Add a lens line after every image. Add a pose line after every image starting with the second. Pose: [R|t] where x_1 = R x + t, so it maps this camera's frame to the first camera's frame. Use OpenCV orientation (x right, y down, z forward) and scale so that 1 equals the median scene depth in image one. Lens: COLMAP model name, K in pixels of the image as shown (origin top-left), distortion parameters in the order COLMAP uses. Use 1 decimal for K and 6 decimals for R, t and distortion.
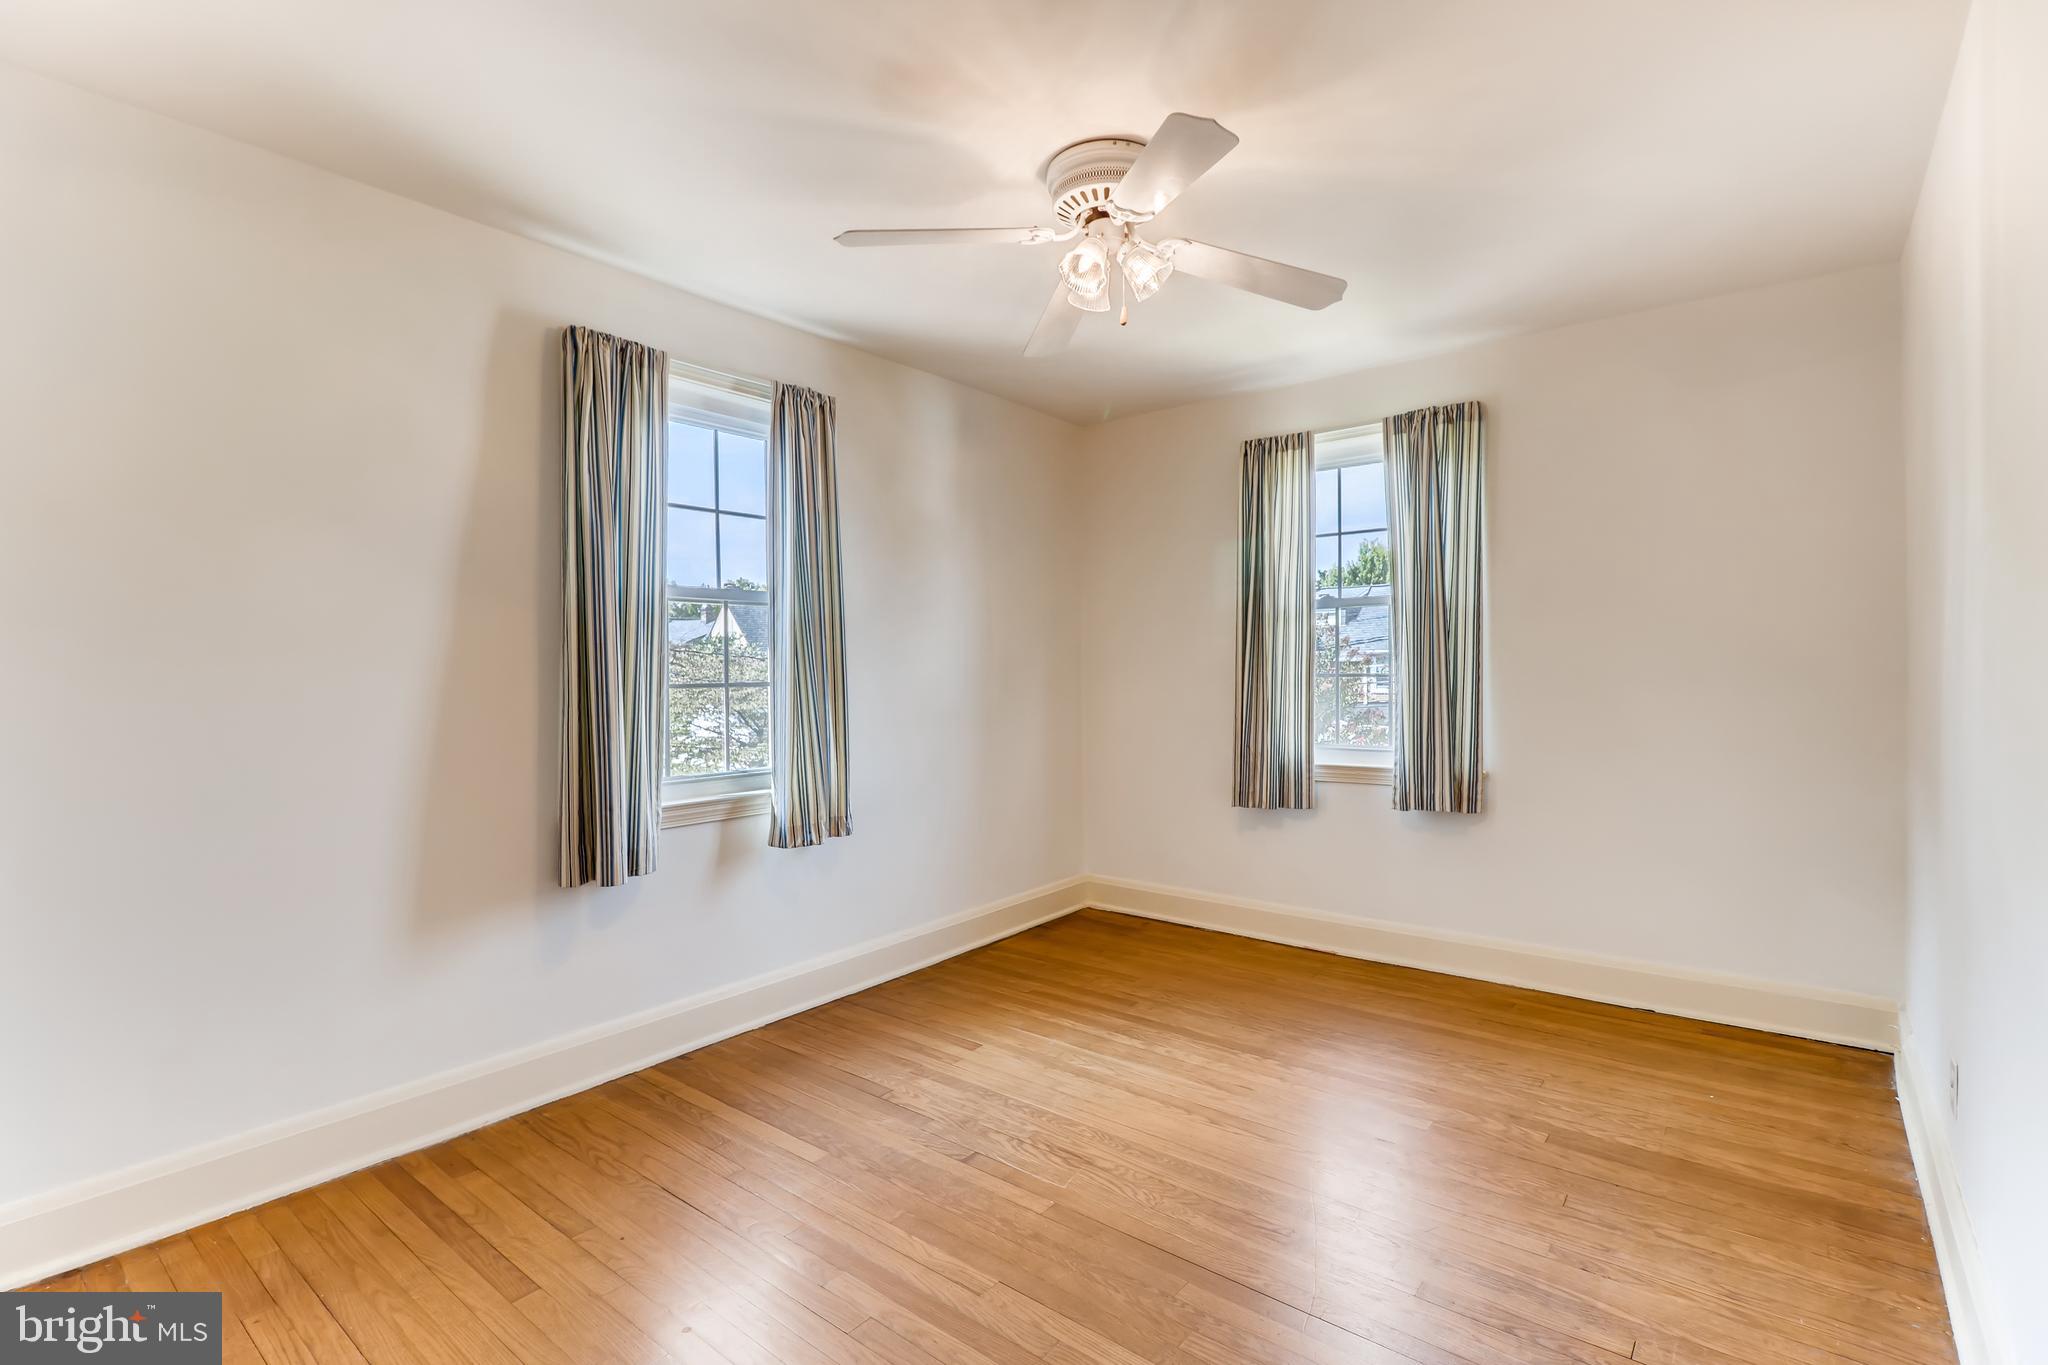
lens RADIAL K [[951.6, 0, 1024.0], [0, 951.6, 682.5], [0, 0, 1]] dist [0.022300, -0.016718]
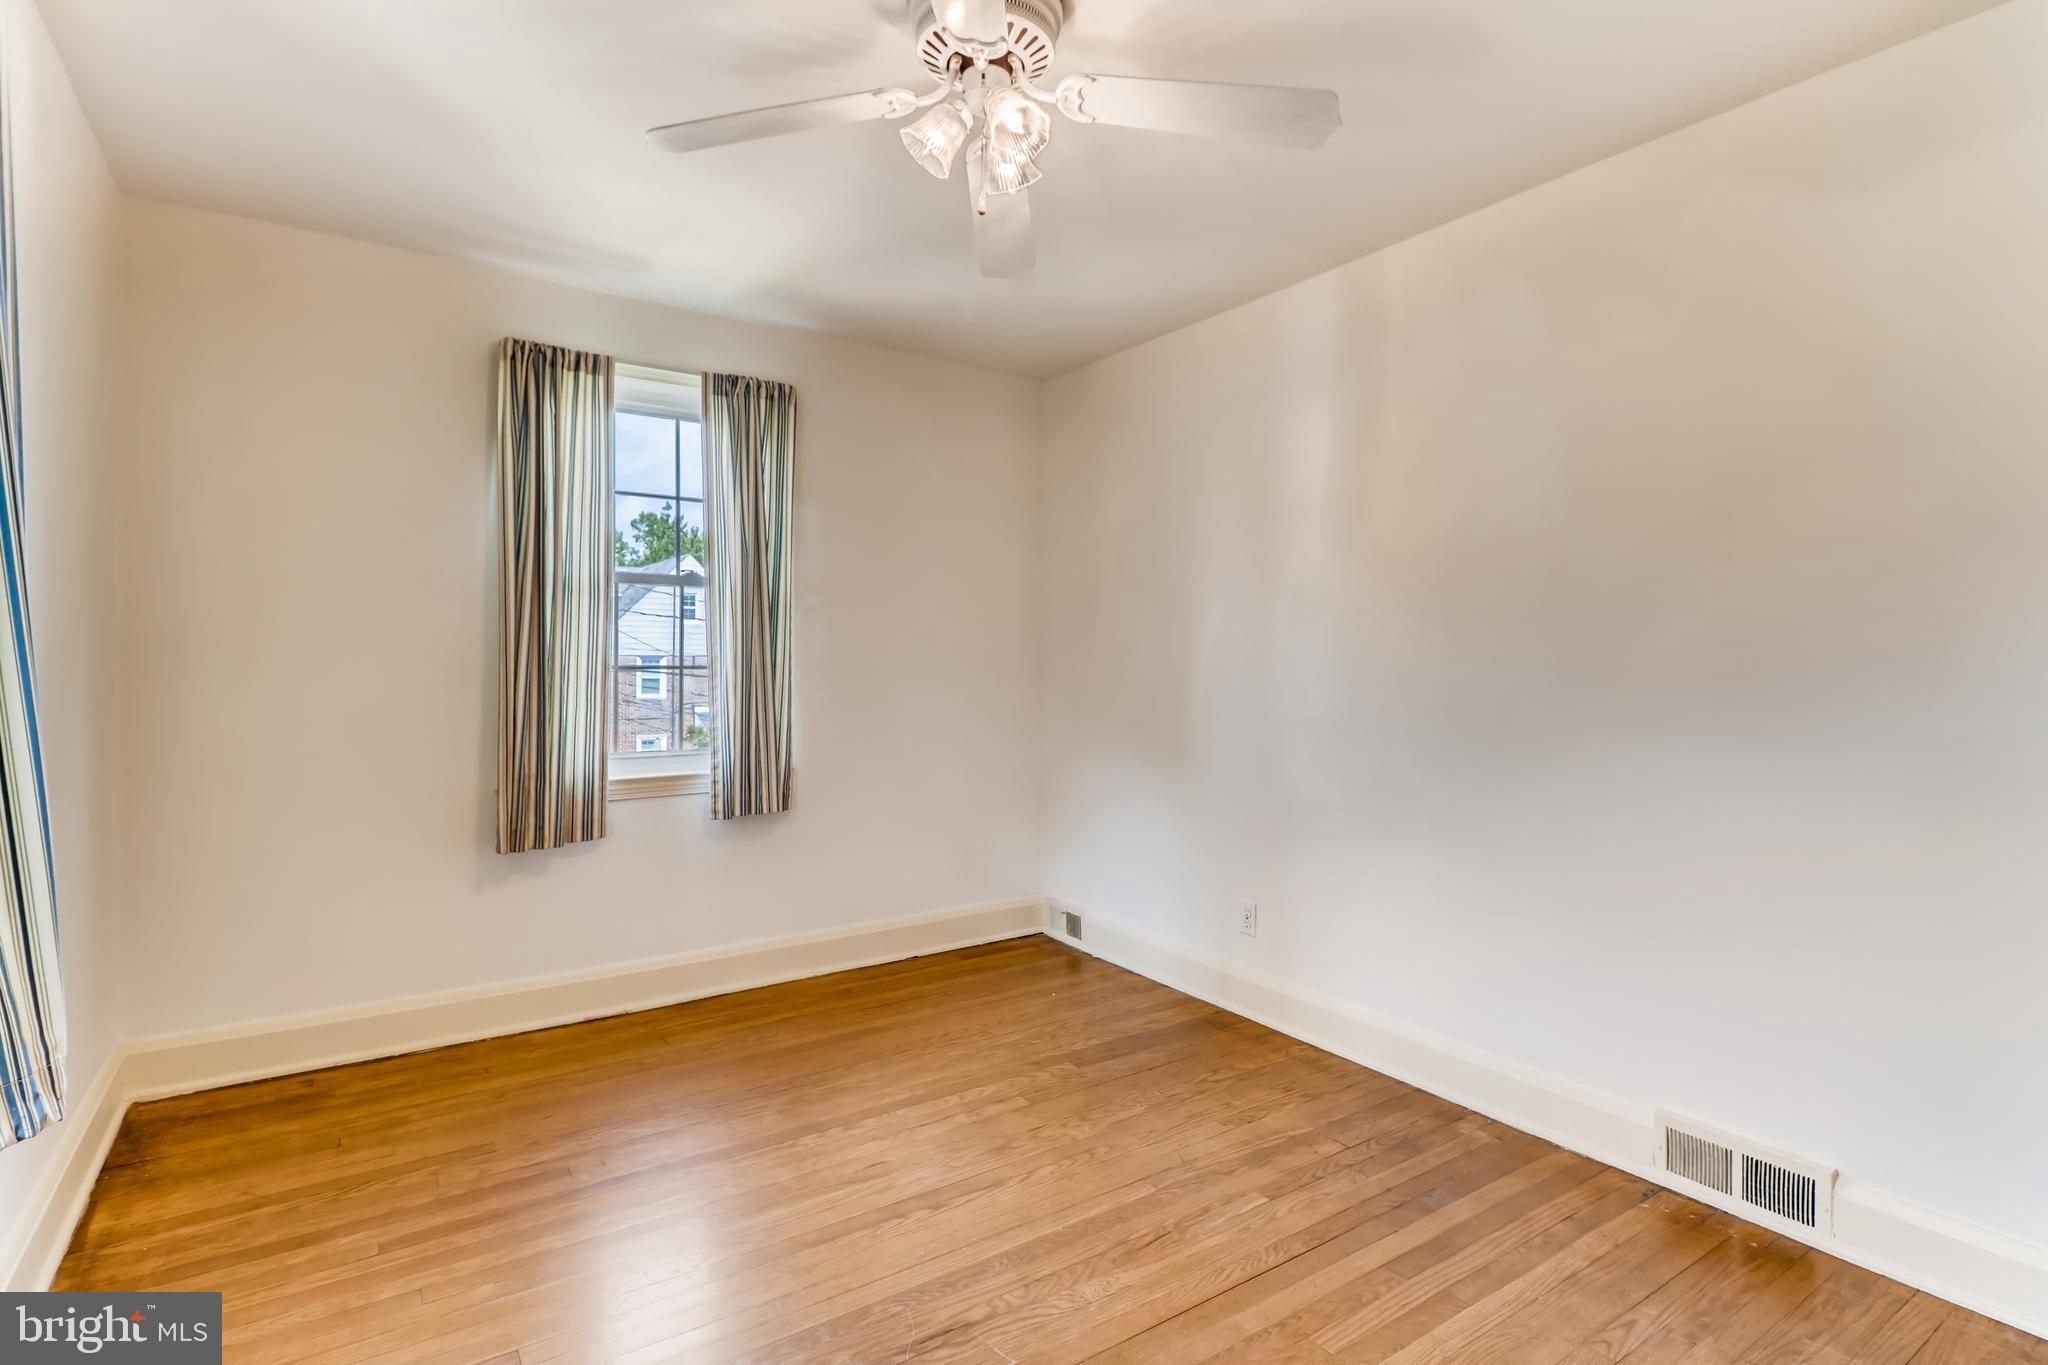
lens RADIAL K [[993.8, 0, 1050.0], [0, 993.8, 664.6], [0, 0, 1]] dist [0.028421, -0.020159]
pose [[0.285955, 0.005565, 0.958227, -0.502186], [0.007446, 0.999940, -0.008029, -0.000172], [-0.958214, 0.009431, 0.285896, 0.545260]]
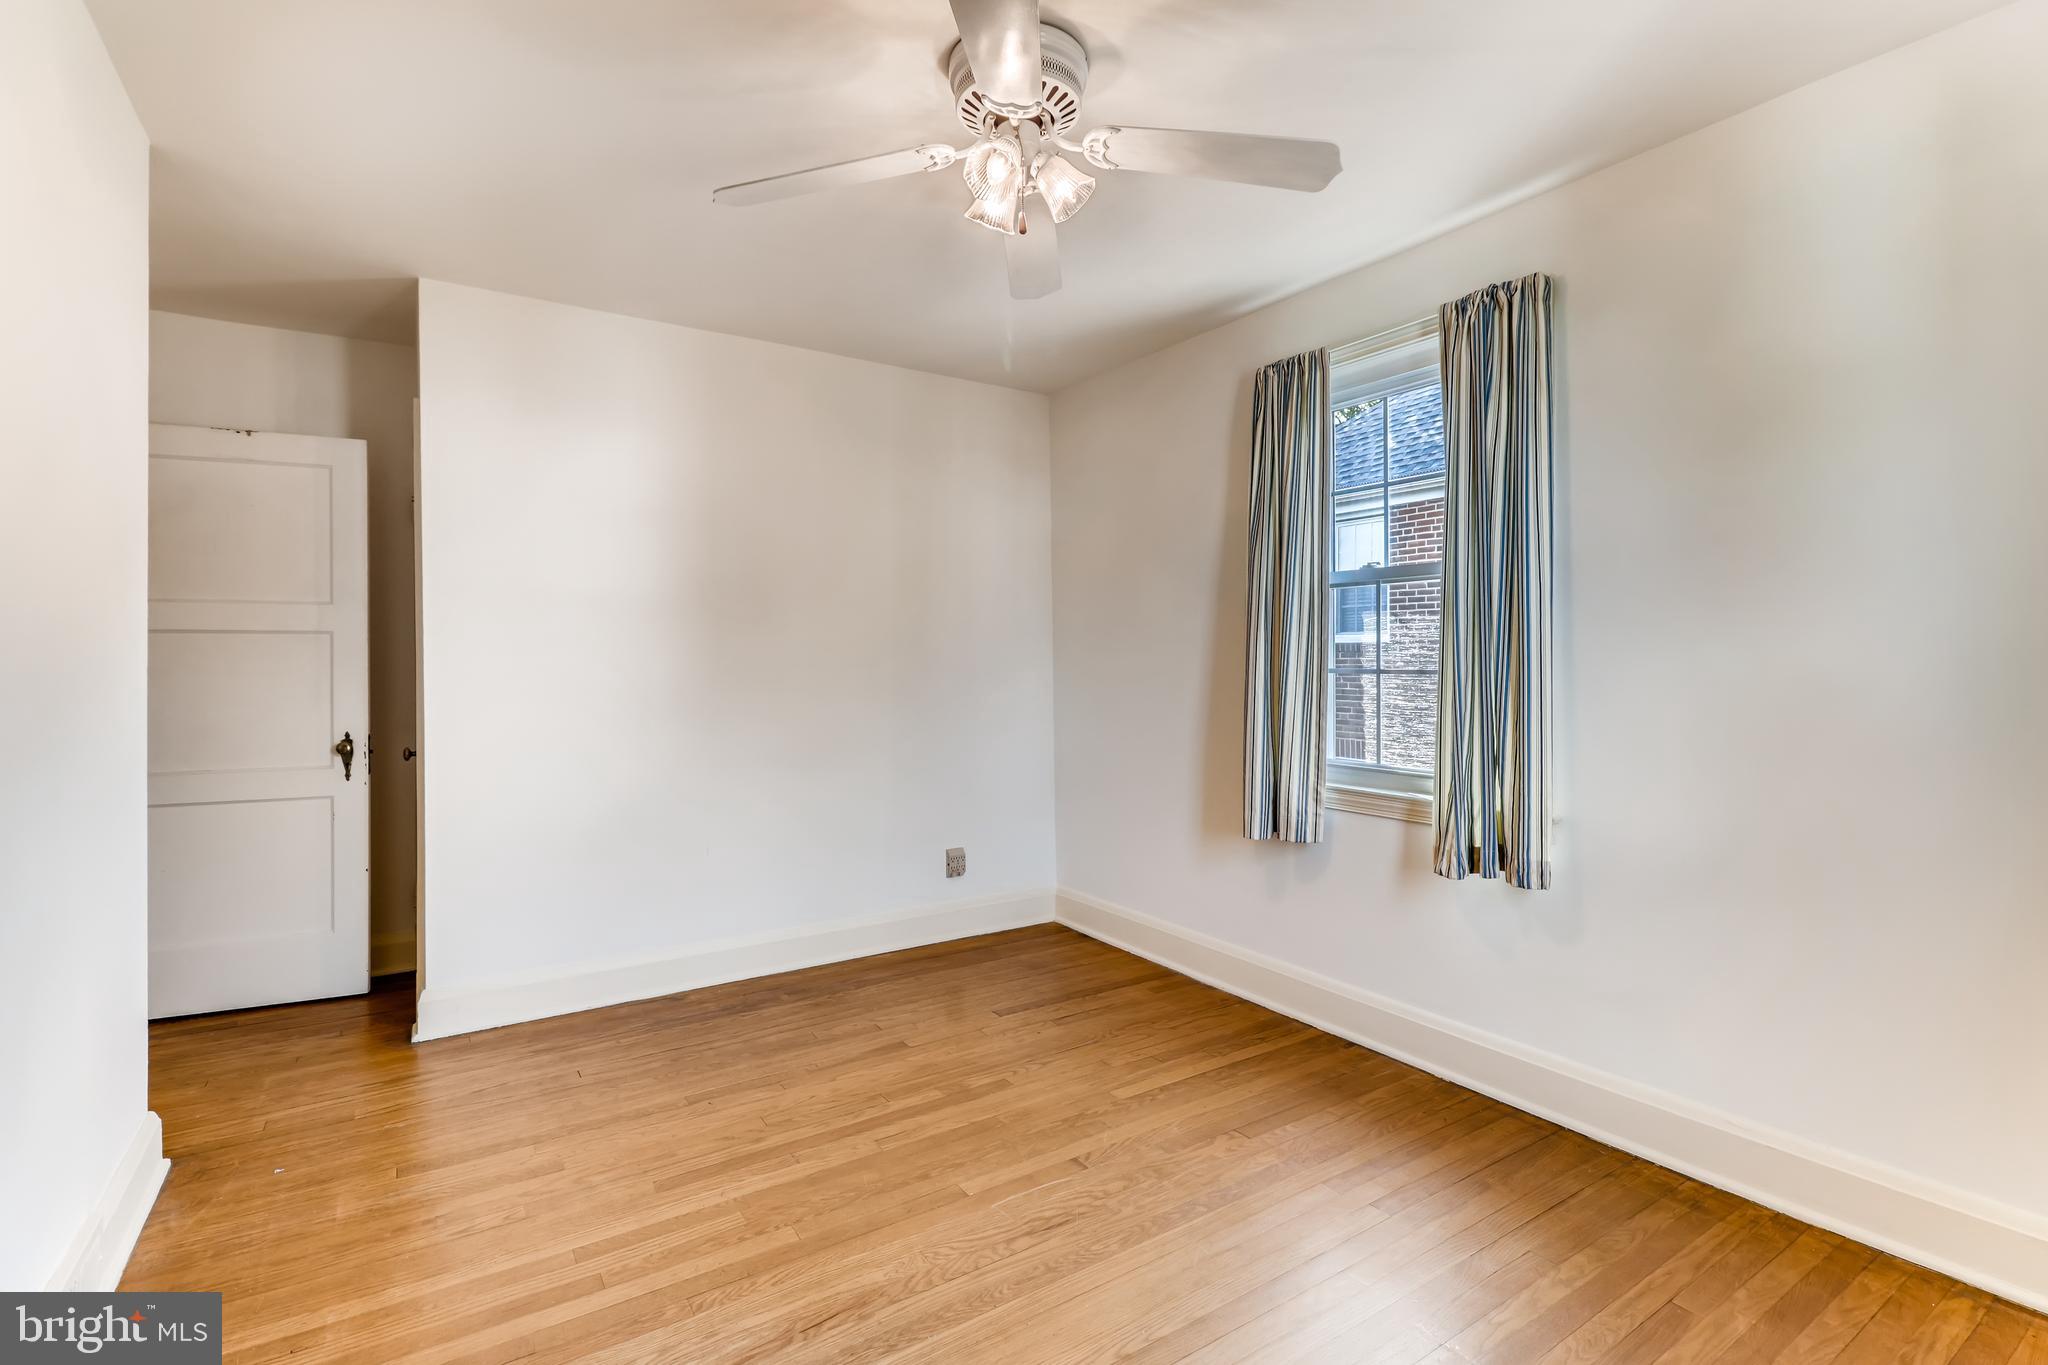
lens RADIAL K [[953.2, 0, 1034.9], [0, 953.2, 665.4], [0, 0, 1]] dist [0.001866, 0.000244]
pose [[-0.306438, 0.014007, -0.951788, 0.667078], [-0.010578, 0.999780, 0.018119, -0.016444], [0.951832, 0.015620, -0.306222, 0.960844]]
